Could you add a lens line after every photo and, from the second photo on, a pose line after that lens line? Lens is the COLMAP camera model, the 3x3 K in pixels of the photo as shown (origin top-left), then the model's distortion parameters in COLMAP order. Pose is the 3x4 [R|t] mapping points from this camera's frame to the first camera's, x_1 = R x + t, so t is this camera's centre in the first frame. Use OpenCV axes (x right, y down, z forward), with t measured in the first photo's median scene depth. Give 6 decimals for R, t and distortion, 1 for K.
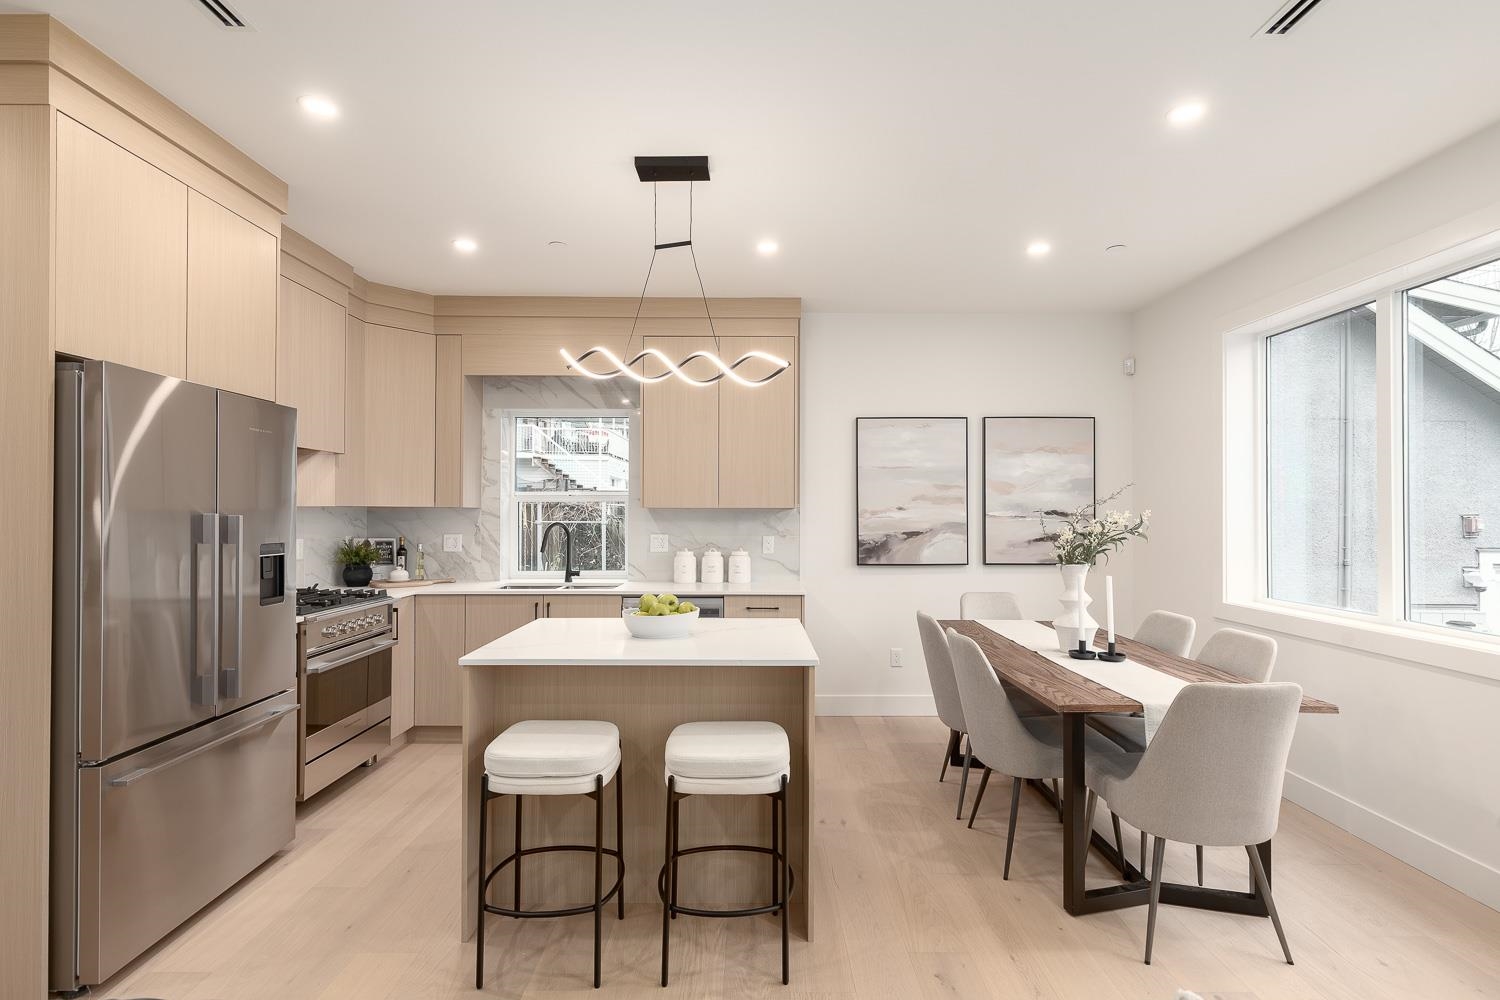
lens RADIAL K [[711.5, 0, 751.0], [0, 711.5, 506.3], [0, 0, 1]] dist [0.001746, 0.000222]
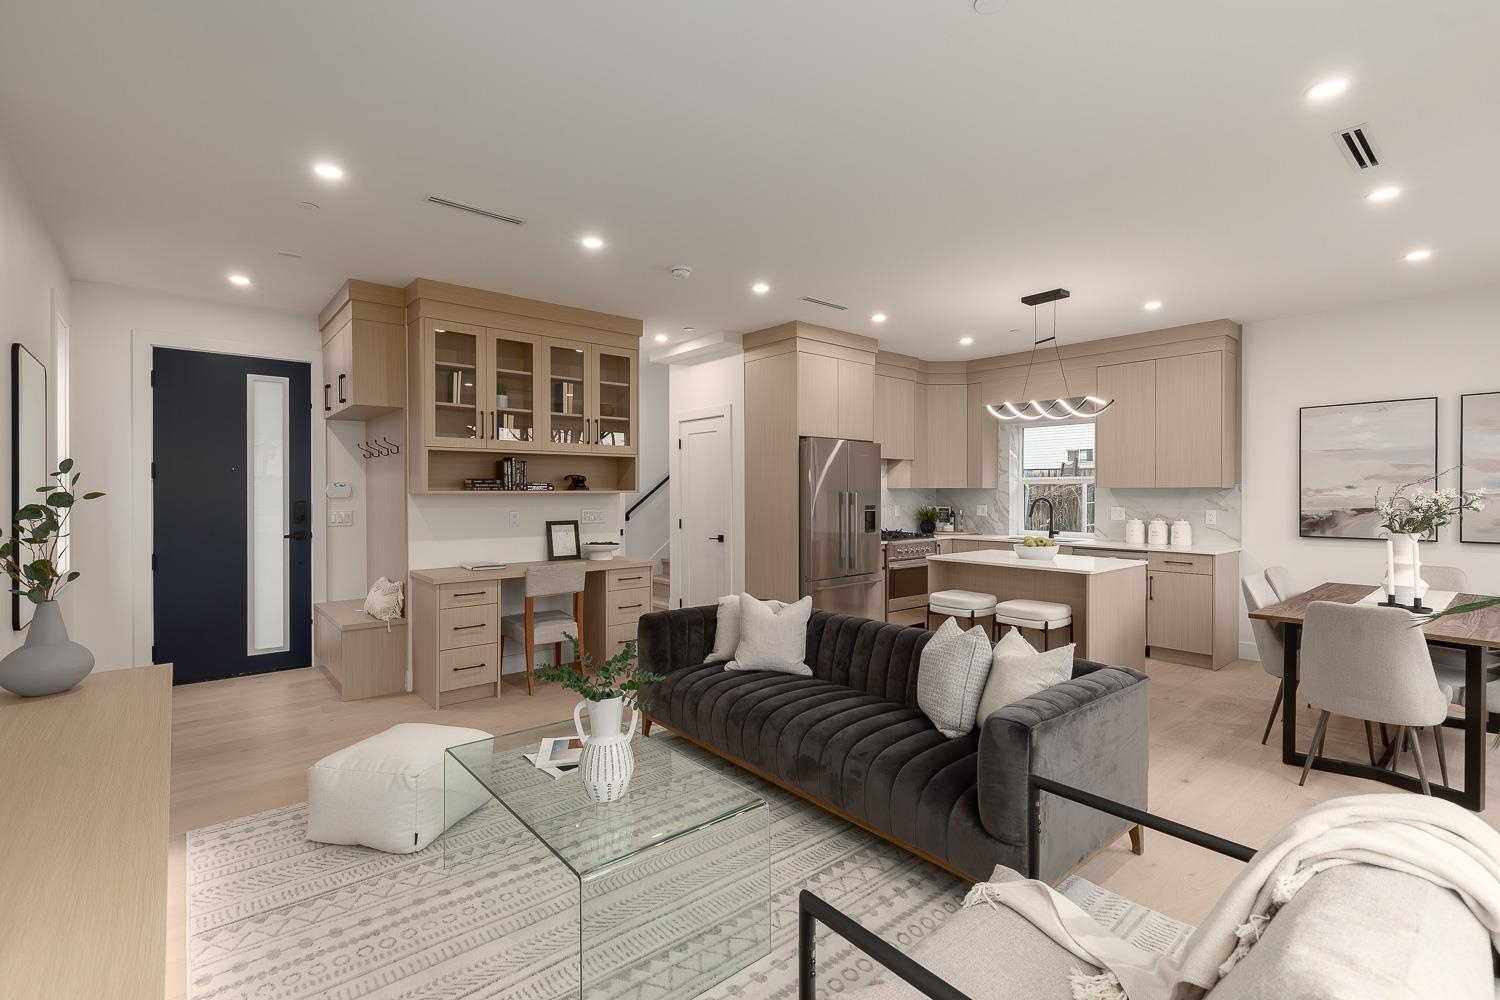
lens RADIAL K [[673.8, 0, 755.1], [0, 673.8, 496.4], [0, 0, 1]] dist [0.005055, -0.000147]
pose [[0.646387, 0.004028, -0.762999, 0.418254], [0.008687, 0.999882, 0.012638, -0.003760], [0.762961, -0.014797, 0.646276, -0.380644]]
